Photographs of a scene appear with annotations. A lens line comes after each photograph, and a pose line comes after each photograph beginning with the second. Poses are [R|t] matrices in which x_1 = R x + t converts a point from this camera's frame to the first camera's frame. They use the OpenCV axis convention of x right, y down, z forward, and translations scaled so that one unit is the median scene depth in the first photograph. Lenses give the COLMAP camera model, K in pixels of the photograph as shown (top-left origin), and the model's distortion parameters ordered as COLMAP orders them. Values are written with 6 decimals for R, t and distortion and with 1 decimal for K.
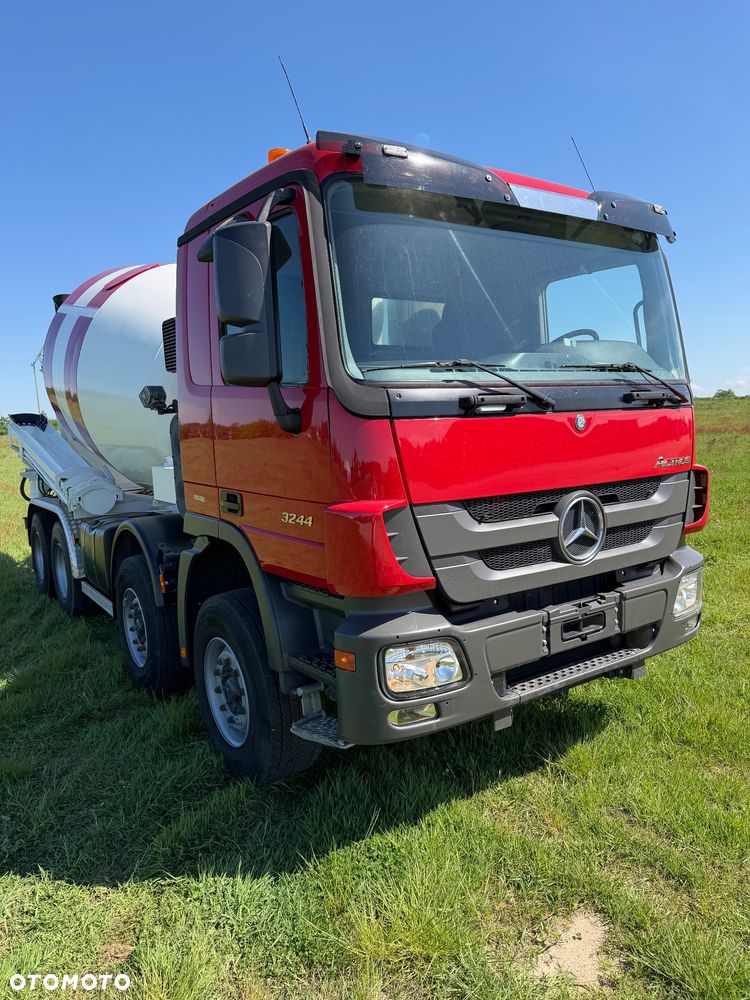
lens RADIAL K [[707.7, 0, 378.7], [0, 707.7, 500.7], [0, 0, 1]] dist [0.168031, -0.282363]
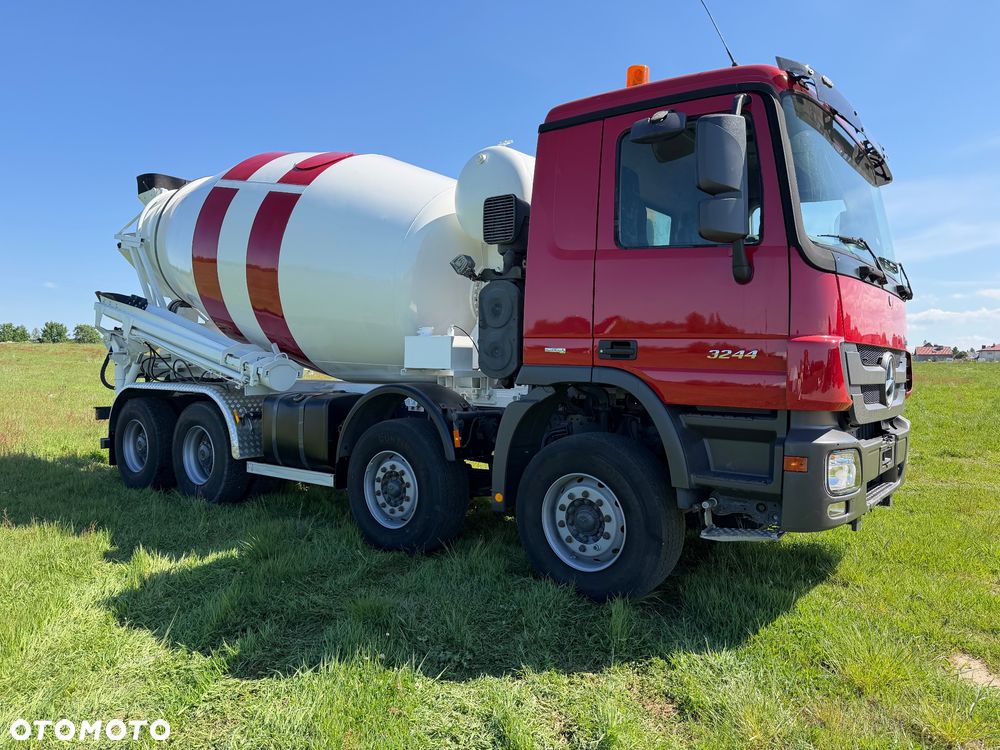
lens RADIAL K [[705.4, 0, 503.2], [0, 705.4, 377.5], [0, 0, 1]] dist [0.139648, -0.198800]
pose [[0.950907, 0.051213, 0.305209, -0.790003], [-0.021855, 0.994863, -0.098844, 0.178833], [-0.308704, 0.087321, 0.947142, -0.033165]]
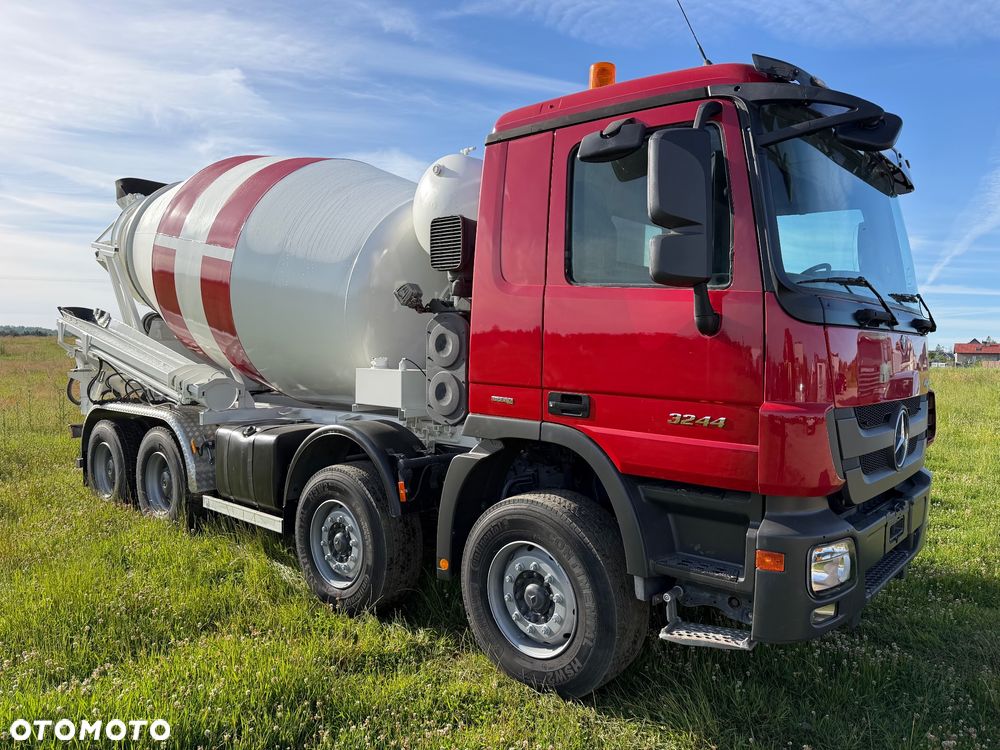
lens RADIAL K [[702.5, 0, 503.5], [0, 702.5, 376.5], [0, 0, 1]] dist [0.138989, -0.195262]
pose [[0.966479, 0.044324, 0.252892, -0.582571], [-0.026427, 0.996928, -0.073733, 0.042118], [-0.255383, 0.064578, 0.964681, 0.089917]]
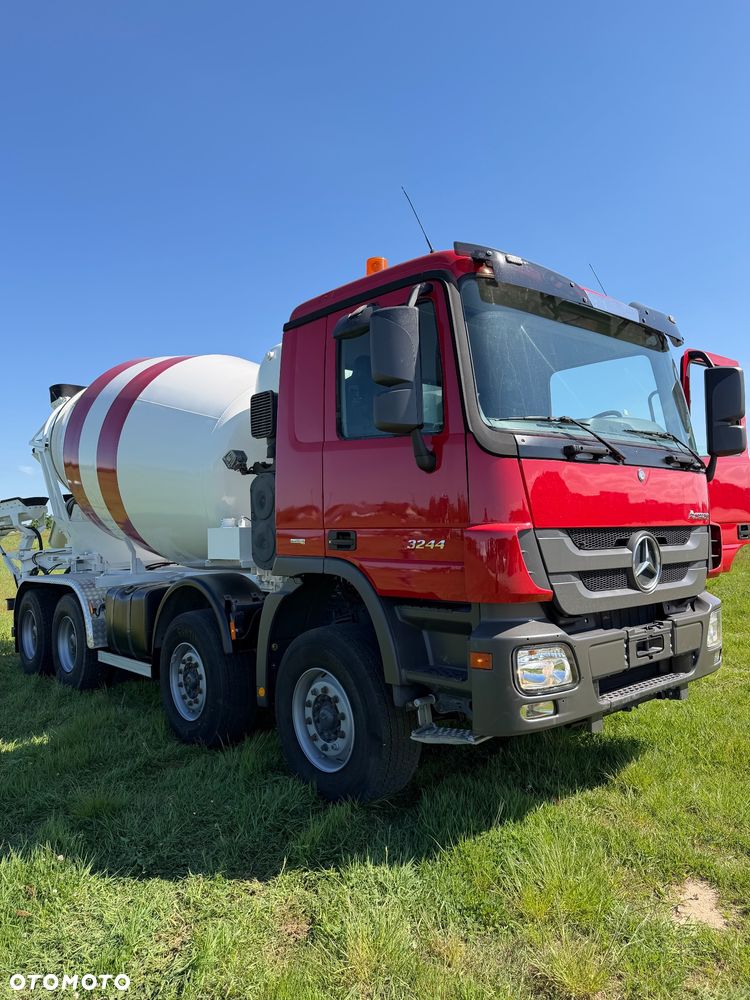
lens RADIAL K [[705.4, 0, 375.0], [0, 705.4, 500.0], [0, 0, 1]] dist [0.139648, -0.198800]
pose [[0.992337, 0.022610, 0.121477, -0.315968], [-0.002891, 0.987094, -0.160113, 0.129402], [-0.123530, 0.158535, 0.979595, -0.140188]]
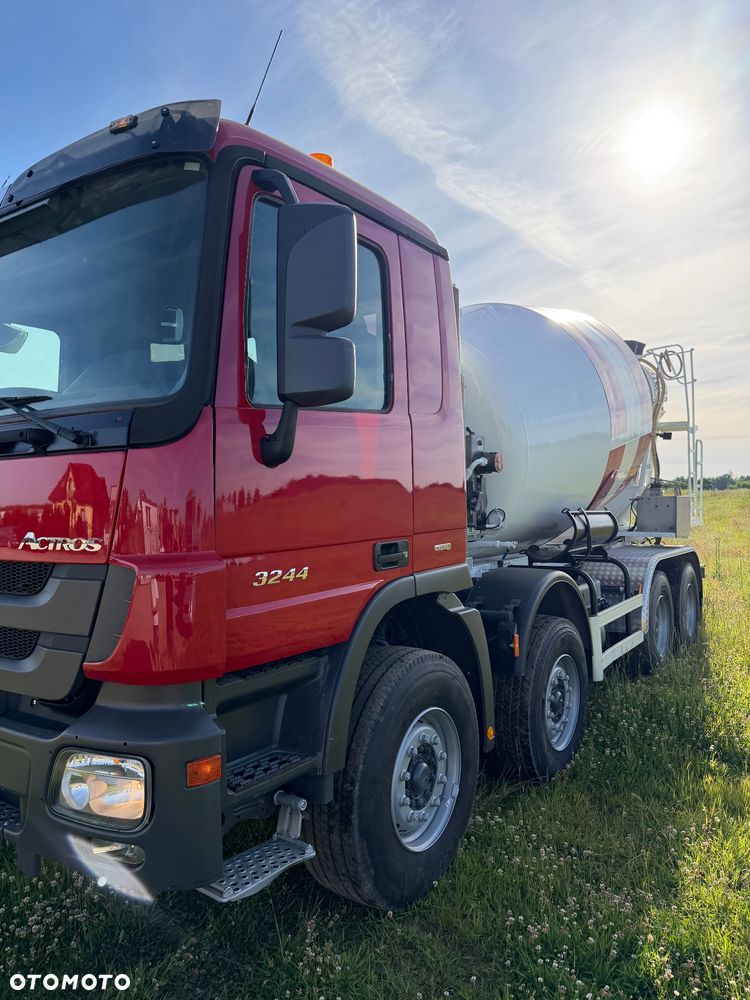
lens RADIAL K [[702.5, 0, 381.0], [0, 702.5, 508.3], [0, 0, 1]] dist [0.138989, -0.195262]
pose [[0.338488, 0.050843, -0.939596, 1.183624], [-0.099641, 0.994862, 0.017938, -0.135289], [0.935680, 0.087551, 0.341815, 1.174678]]
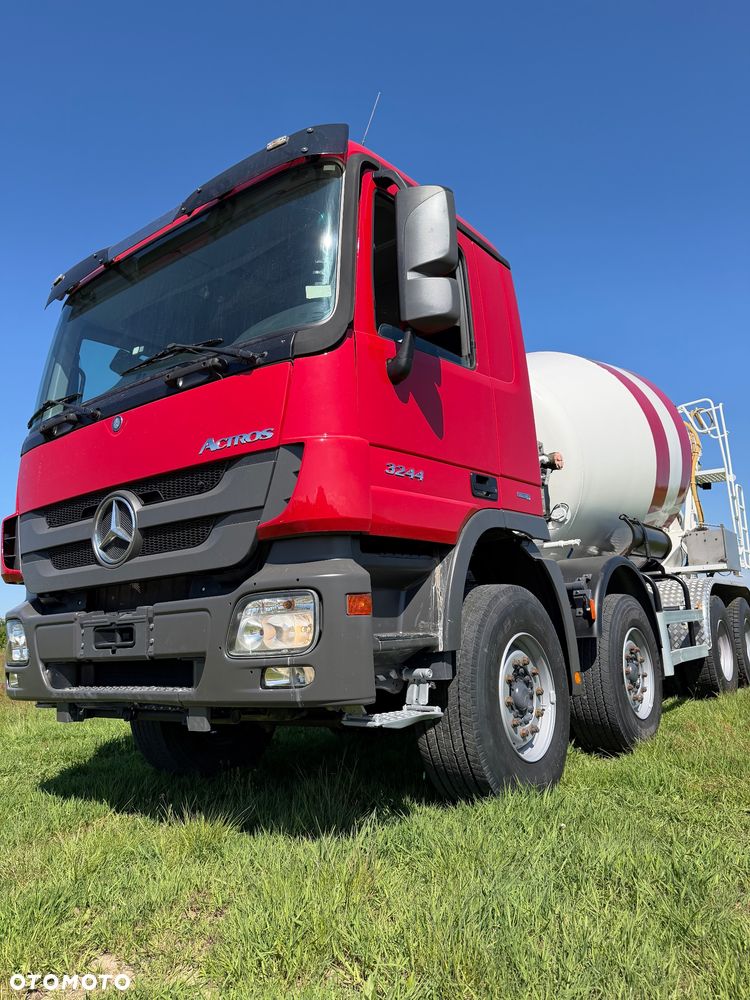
lens RADIAL K [[707.7, 0, 378.7], [0, 707.7, 500.7], [0, 0, 1]] dist [0.168031, -0.282363]
pose [[0.296821, -0.140112, -0.944598, 1.295716], [-0.061041, 0.984371, -0.165193, 0.137299], [0.952980, 0.106692, 0.283629, 1.055032]]
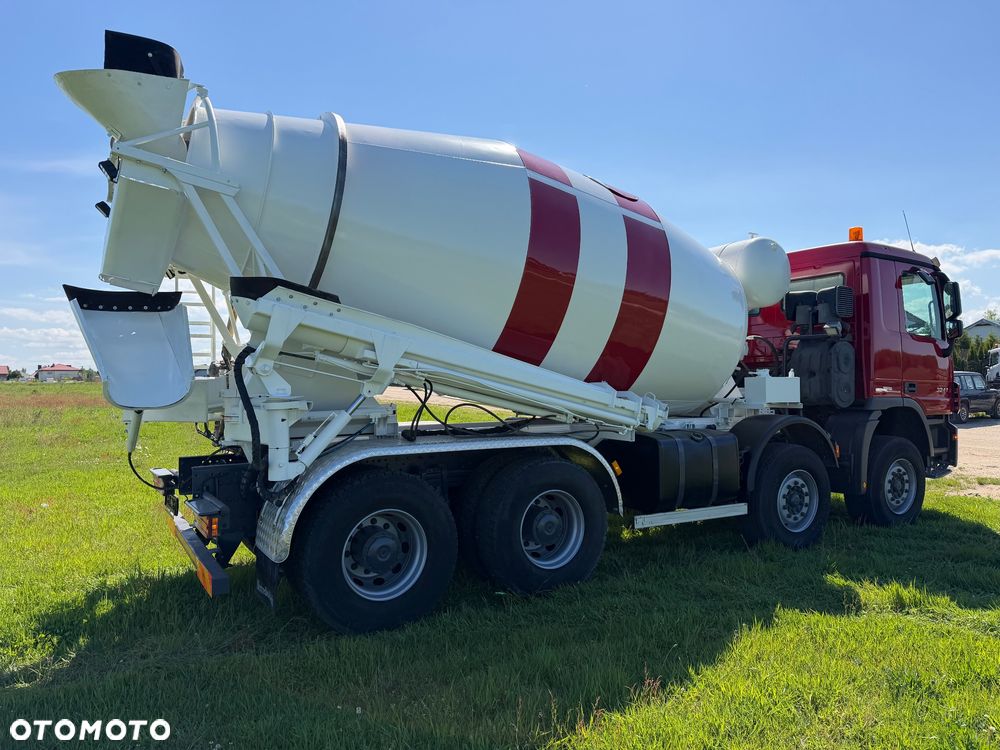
lens RADIAL K [[719.7, 0, 500.0], [0, 719.7, 375.0], [0, 0, 1]] dist [-0.003744, -0.003796]
pose [[0.071657, 0.061339, 0.995541, -2.609199], [0.109799, 0.991556, -0.068997, -0.025143], [-0.991367, 0.114254, 0.064317, 2.227275]]
